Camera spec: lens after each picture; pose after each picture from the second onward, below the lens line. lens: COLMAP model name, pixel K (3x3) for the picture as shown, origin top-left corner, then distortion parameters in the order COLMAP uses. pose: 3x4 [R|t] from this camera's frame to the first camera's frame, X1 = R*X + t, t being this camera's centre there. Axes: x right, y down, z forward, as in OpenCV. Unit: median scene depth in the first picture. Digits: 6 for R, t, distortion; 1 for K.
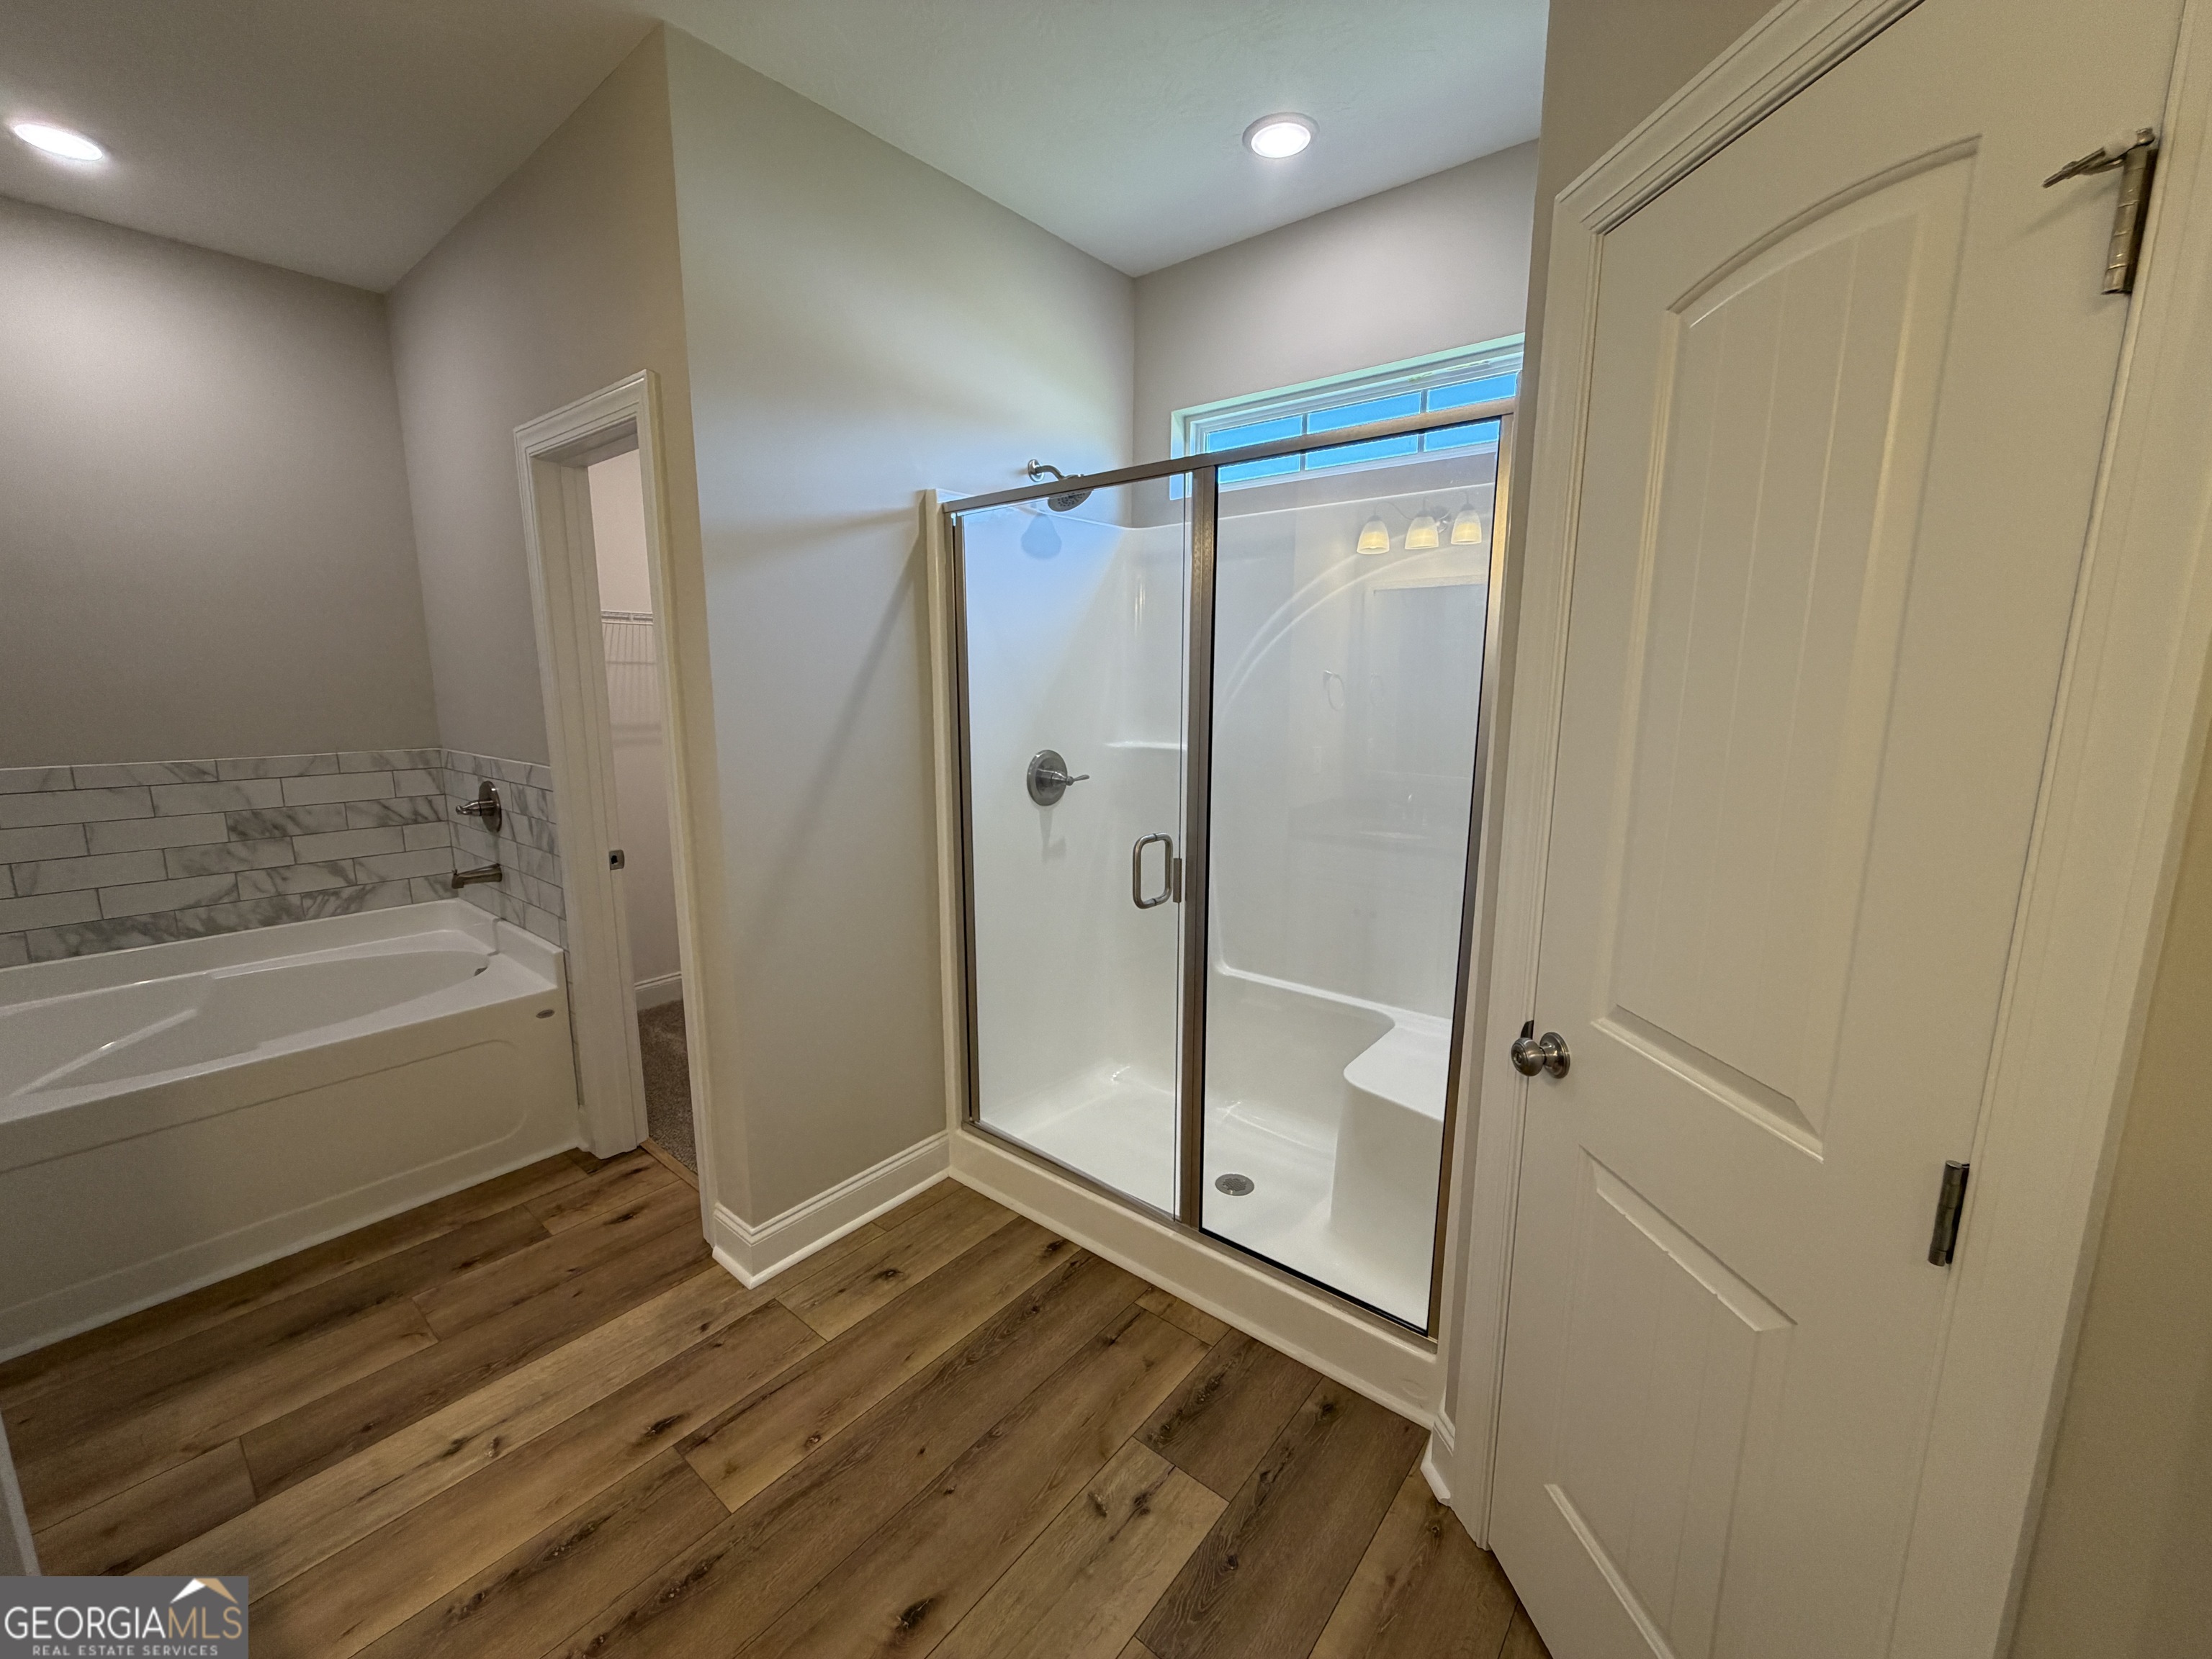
lens RADIAL K [[882.1, 0, 1089.9], [0, 882.1, 830.7], [0, 0, 1]] dist [0.003882, 0.000295]
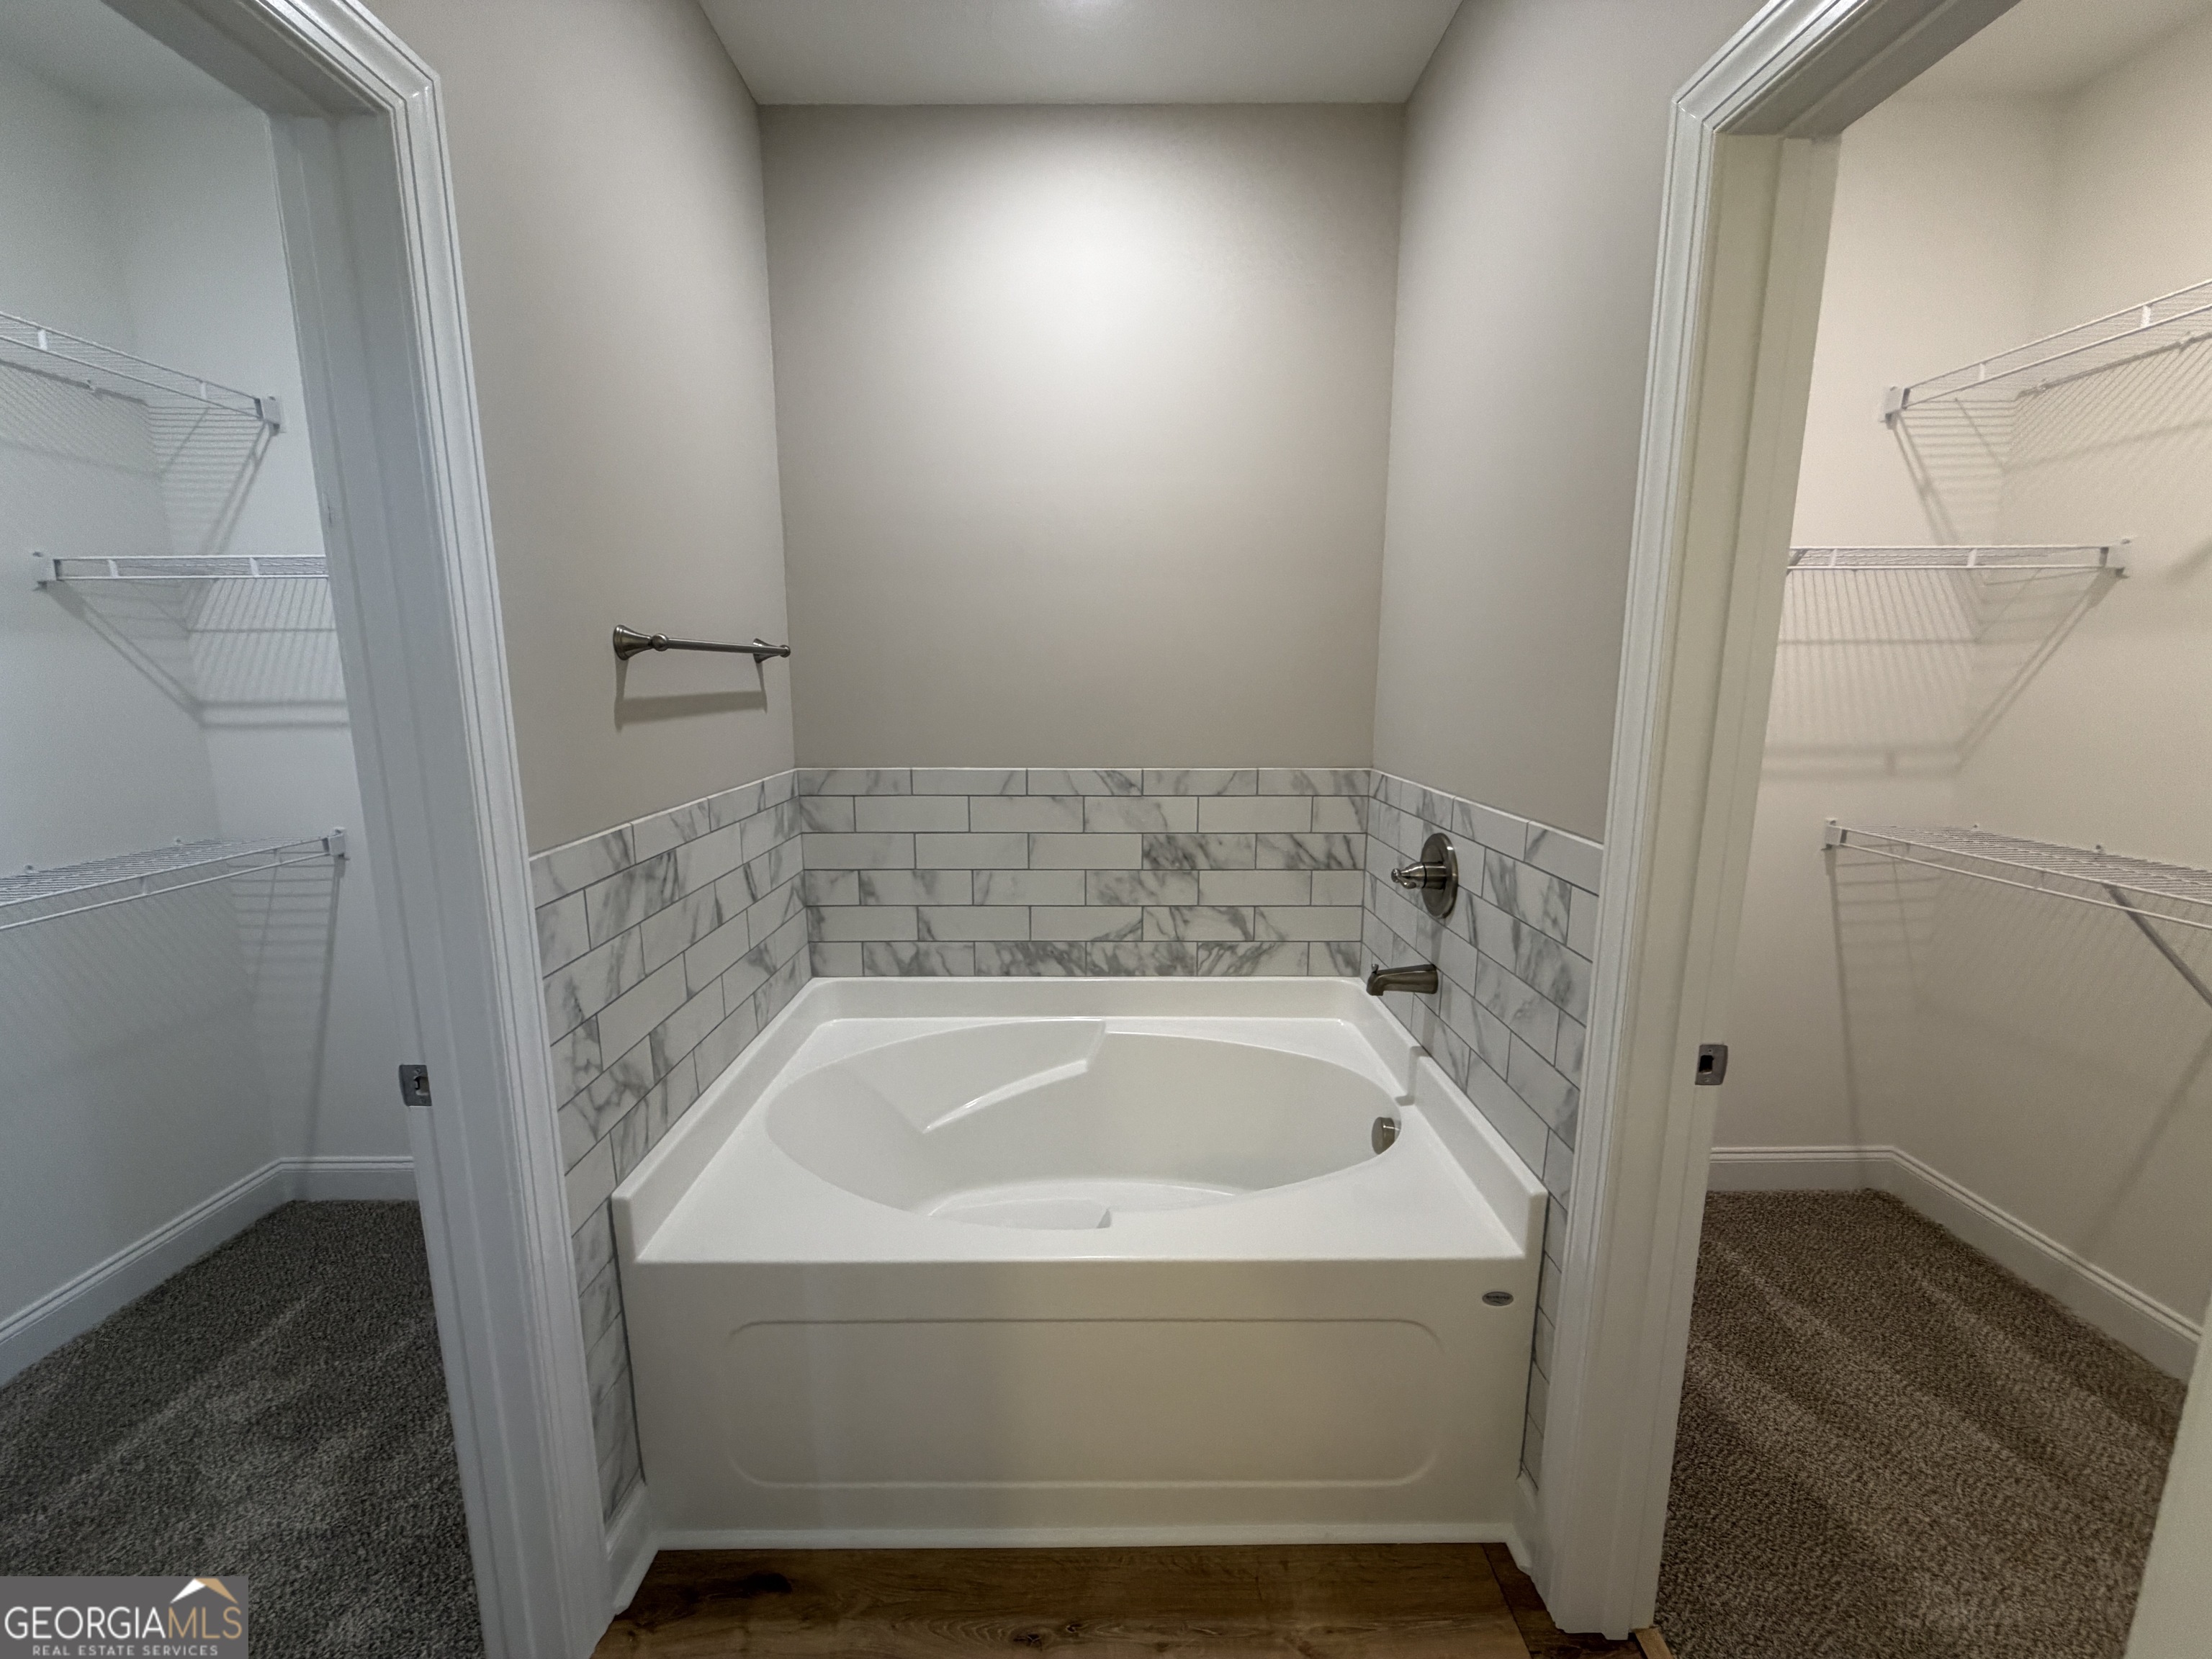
lens RADIAL K [[882.1, 0, 1107.3], [0, 882.1, 825.2], [0, 0, 1]] dist [0.003882, 0.000295]
pose [[0.648673, 0.124420, -0.750828, -0.375774], [-0.129830, 0.990176, 0.051916, -0.064169], [0.749911, 0.063804, 0.658454, 0.425284]]
